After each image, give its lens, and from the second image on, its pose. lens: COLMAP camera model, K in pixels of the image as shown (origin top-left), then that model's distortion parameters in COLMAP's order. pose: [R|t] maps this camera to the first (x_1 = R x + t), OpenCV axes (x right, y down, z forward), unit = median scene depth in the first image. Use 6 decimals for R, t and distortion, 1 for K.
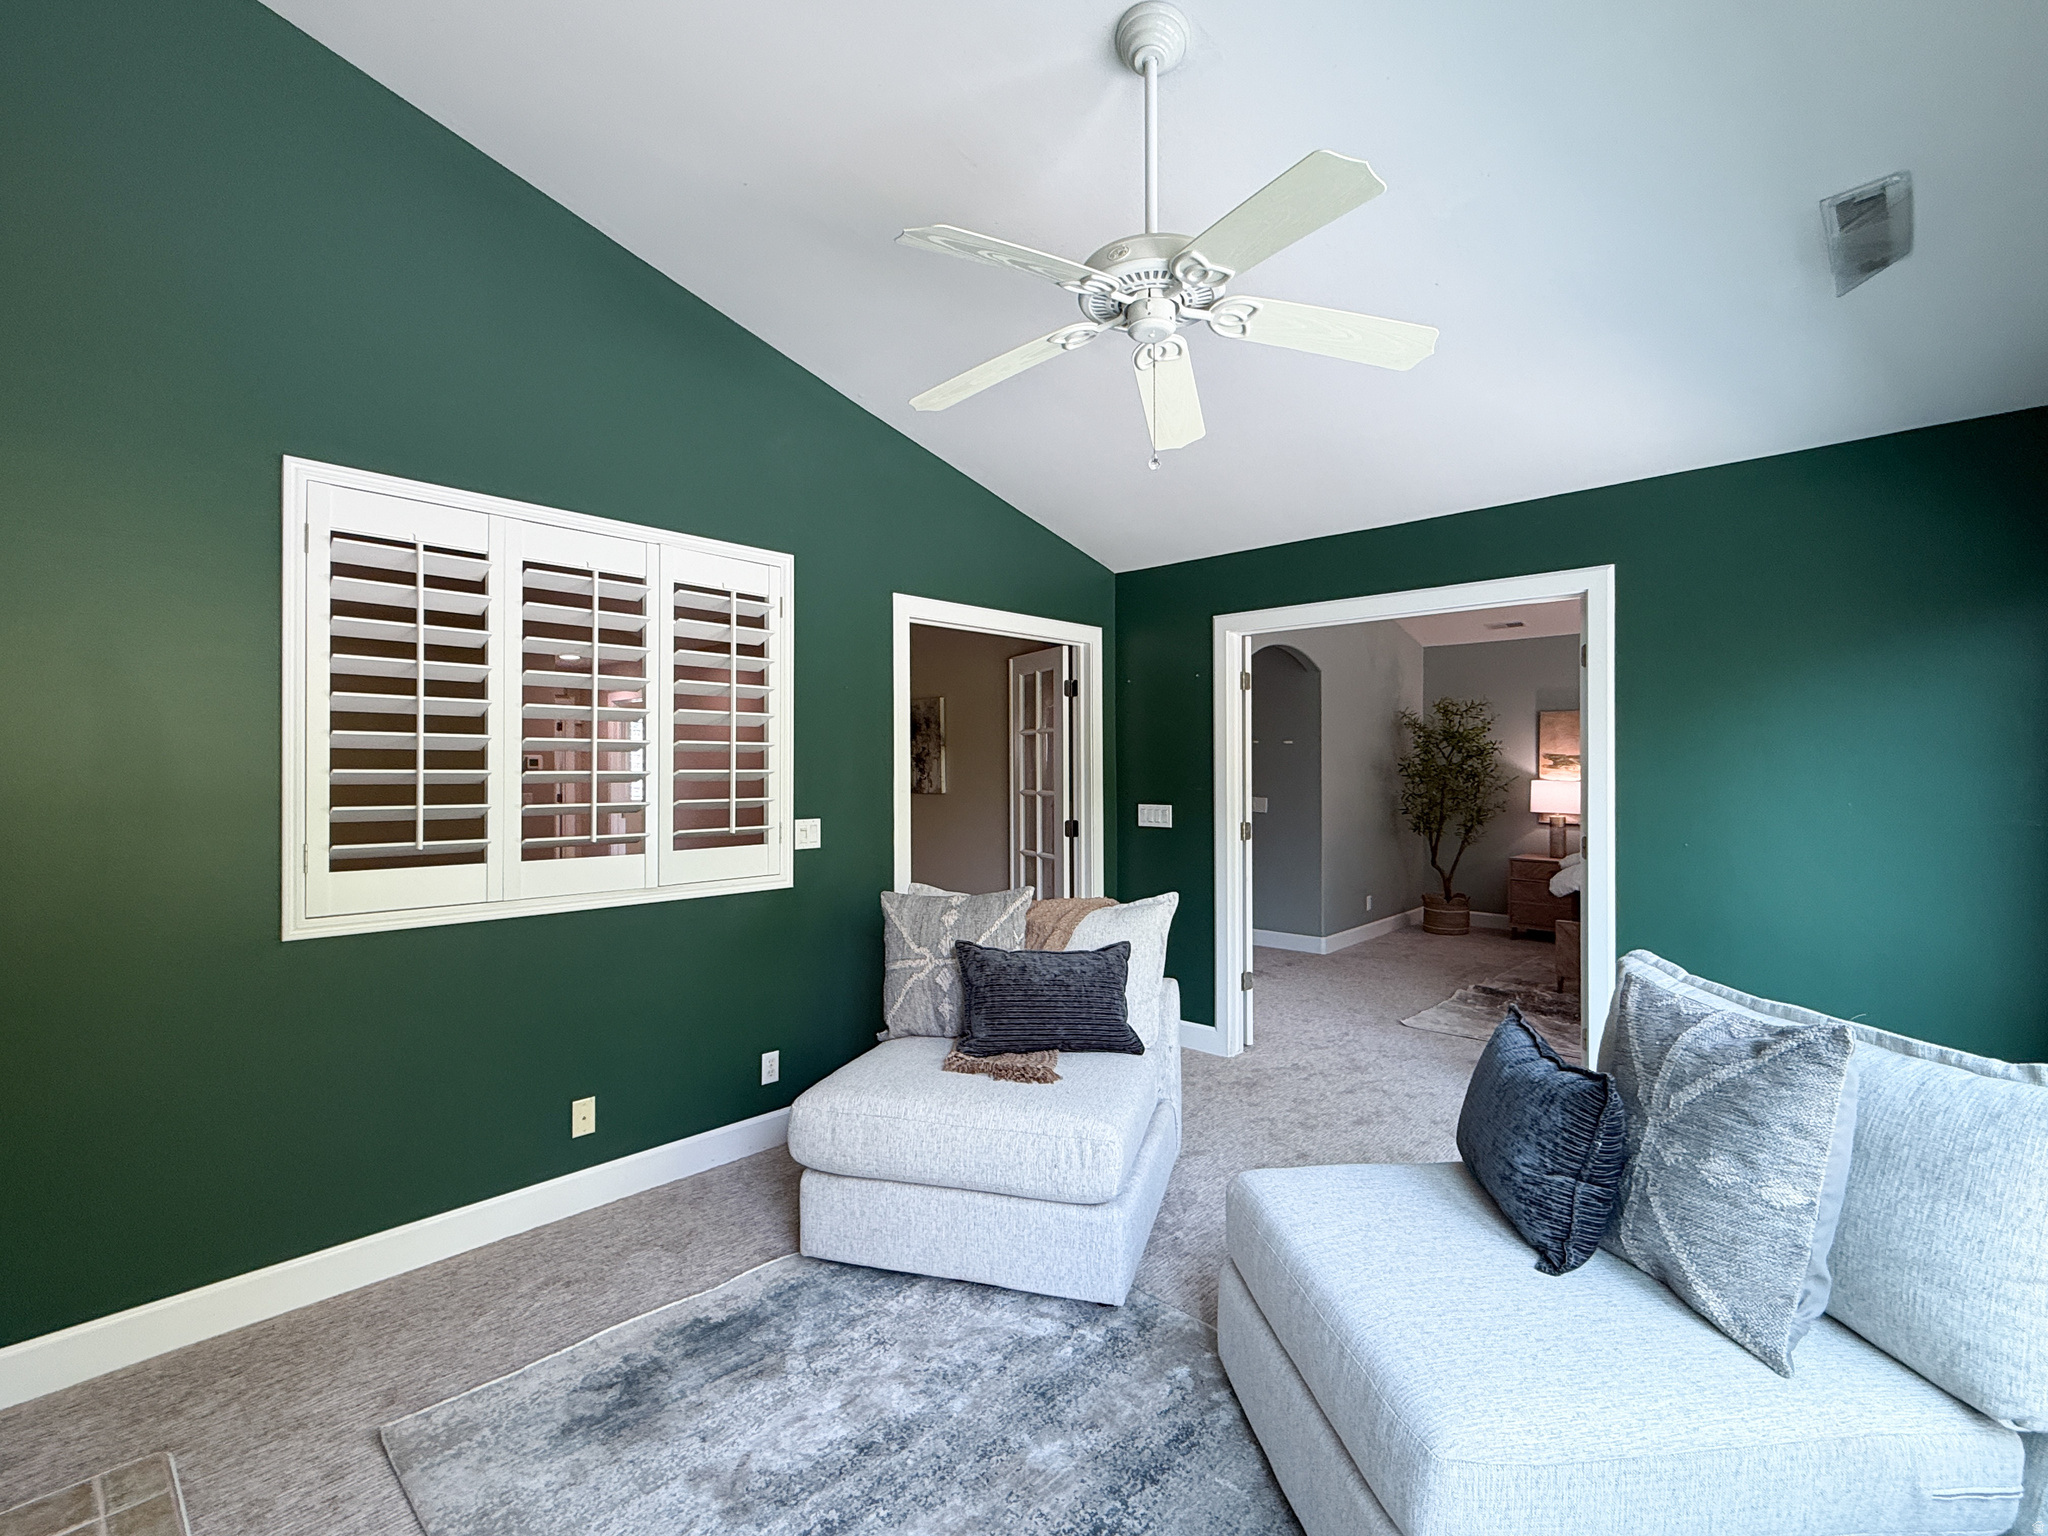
lens RADIAL K [[947.5, 0, 1022.1], [0, 947.5, 765.8], [0, 0, 1]] dist [0.001804, -0.001016]
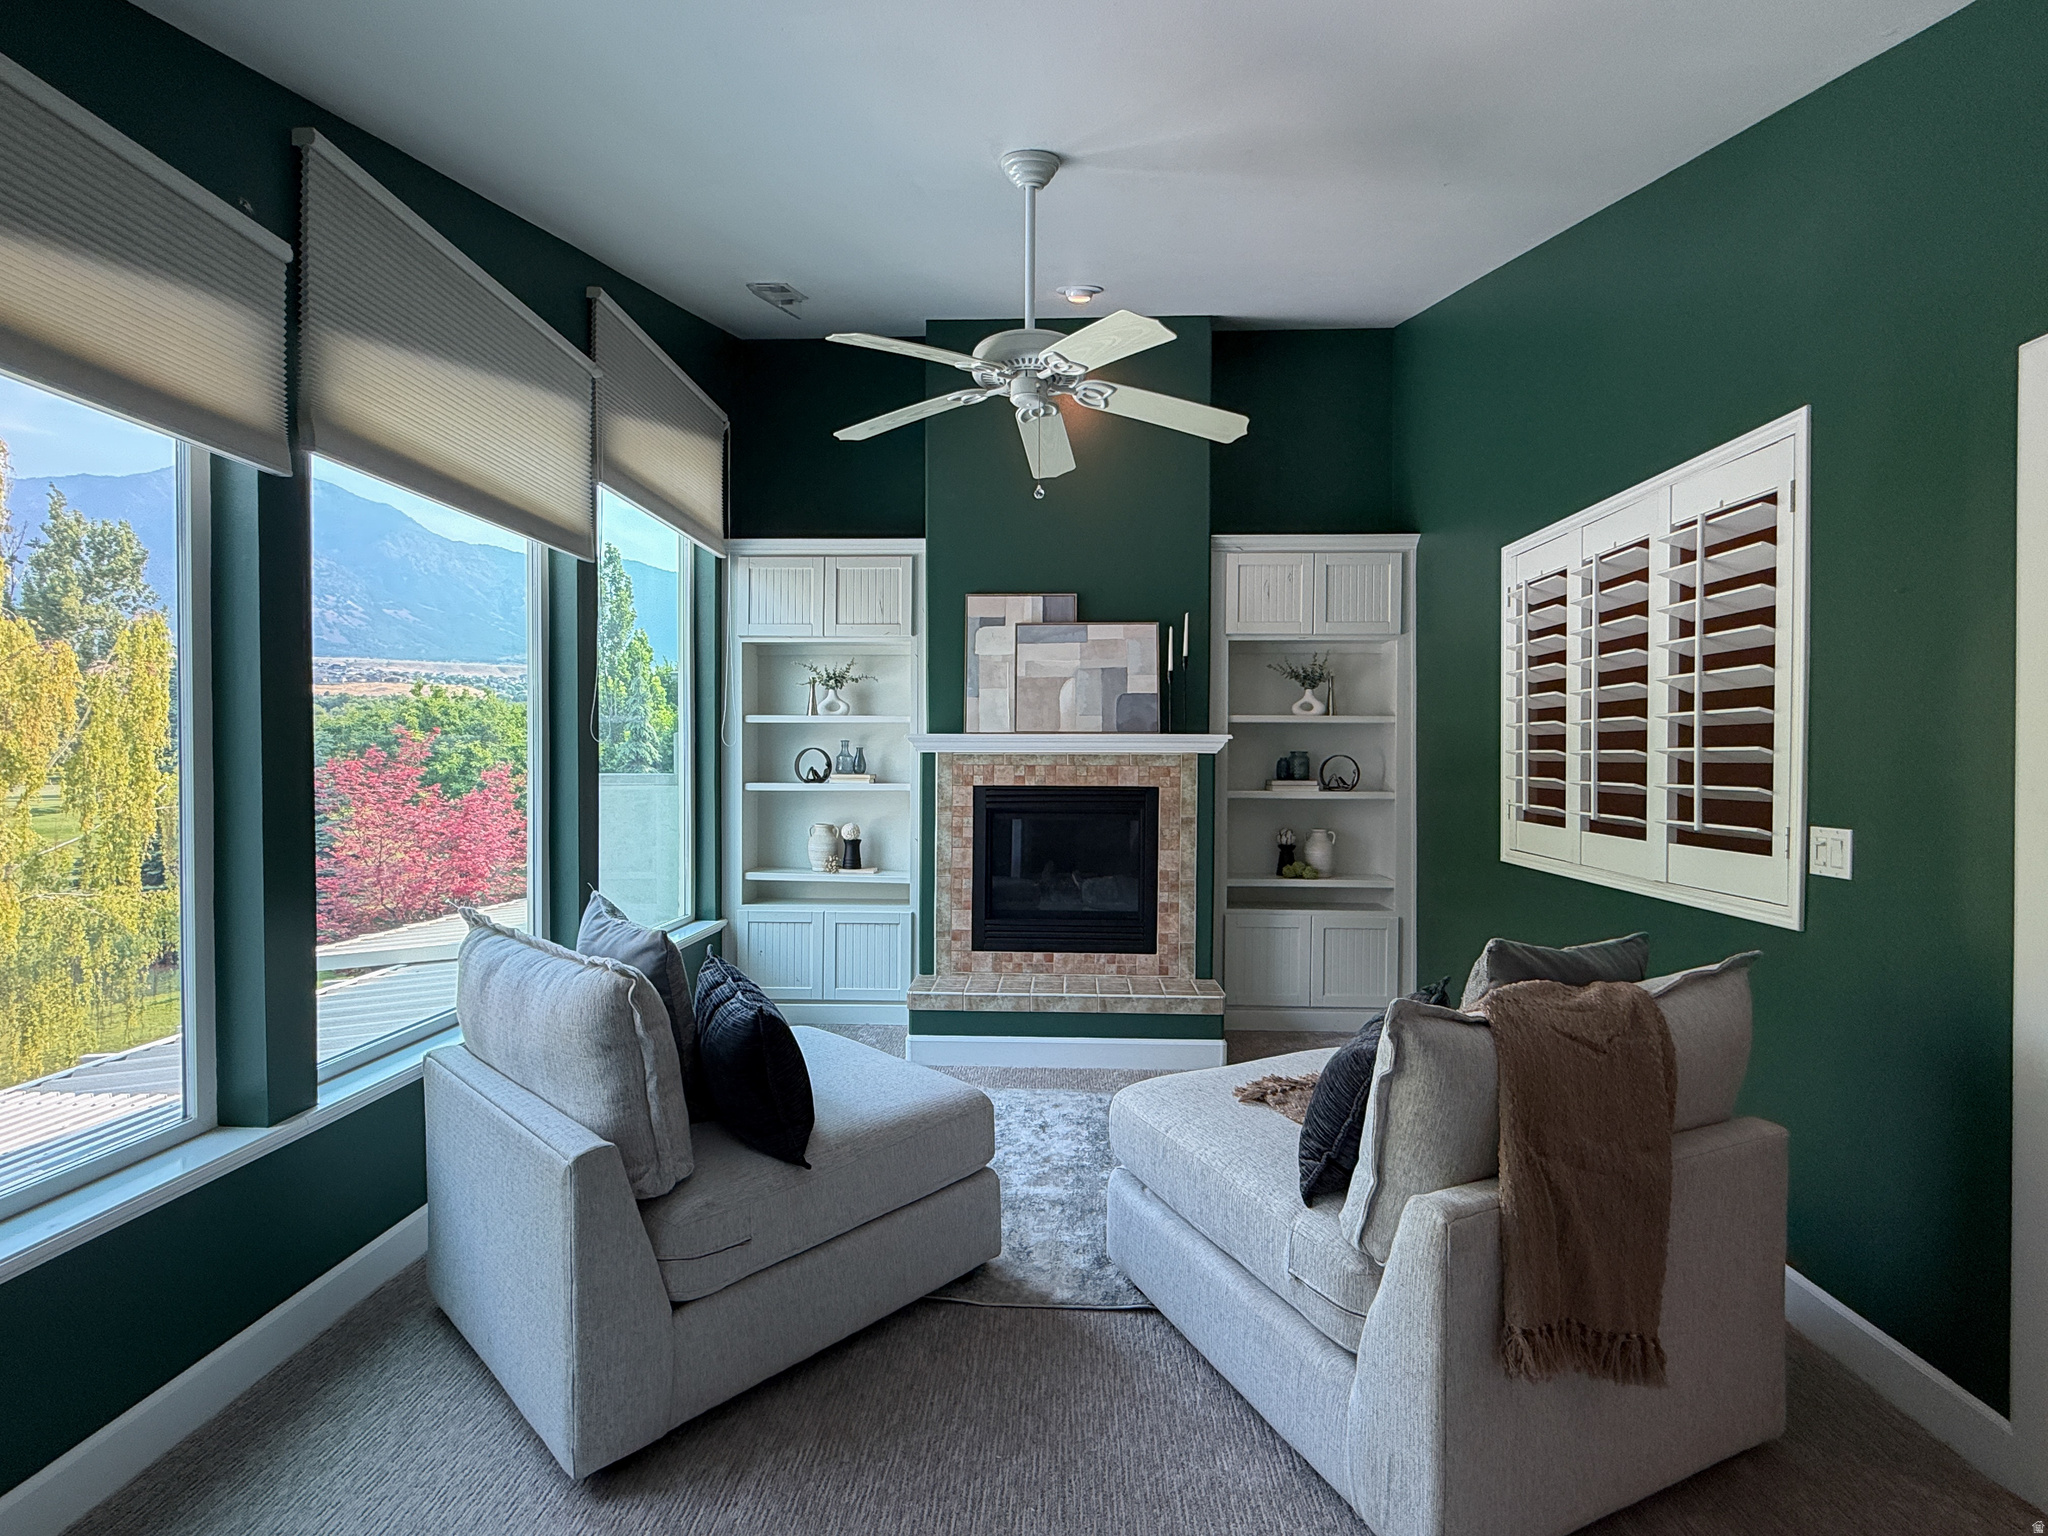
lens RADIAL K [[947.5, 0, 1024.2], [0, 947.5, 772.3], [0, 0, 1]] dist [0.001804, -0.001016]
pose [[-0.754152, 0.010789, -0.656611, 0.580301], [0.003794, 0.999920, 0.012071, 0.012230], [0.656689, 0.006612, -0.754133, 1.162721]]
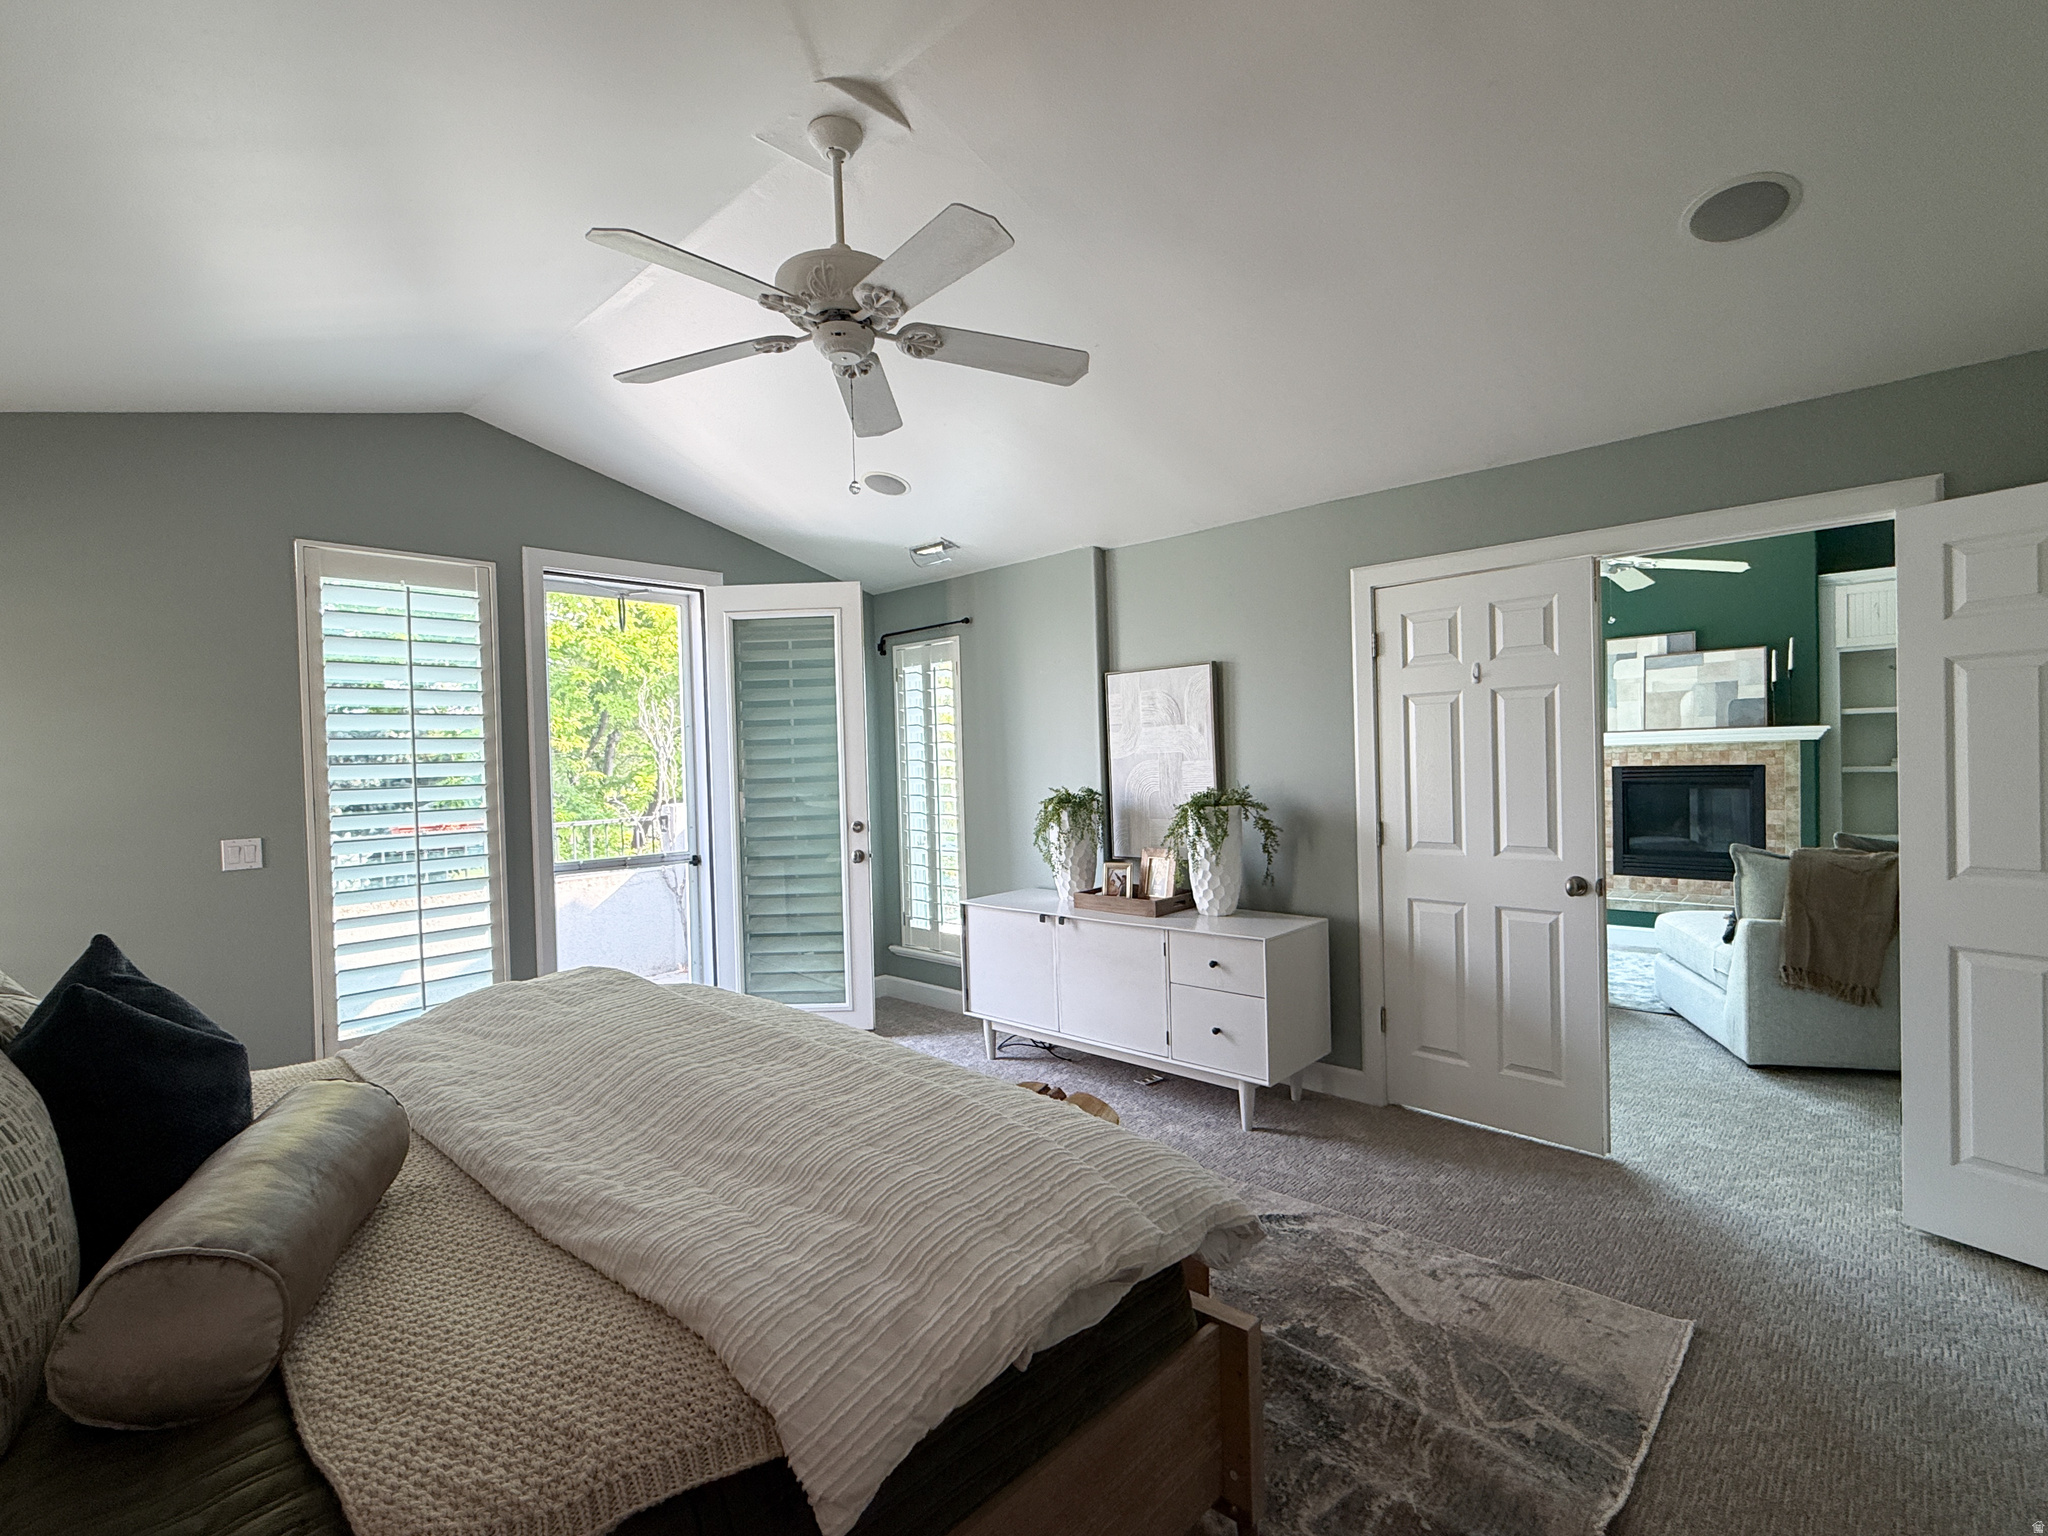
lens RADIAL K [[947.5, 0, 1019.7], [0, 947.5, 772.5], [0, 0, 1]] dist [0.001804, -0.001016]
pose [[-0.999169, 0.034578, -0.021591, 1.011098], [0.034375, 0.999362, 0.009722, -0.001900], [0.021913, 0.008971, -0.999720, 1.995083]]
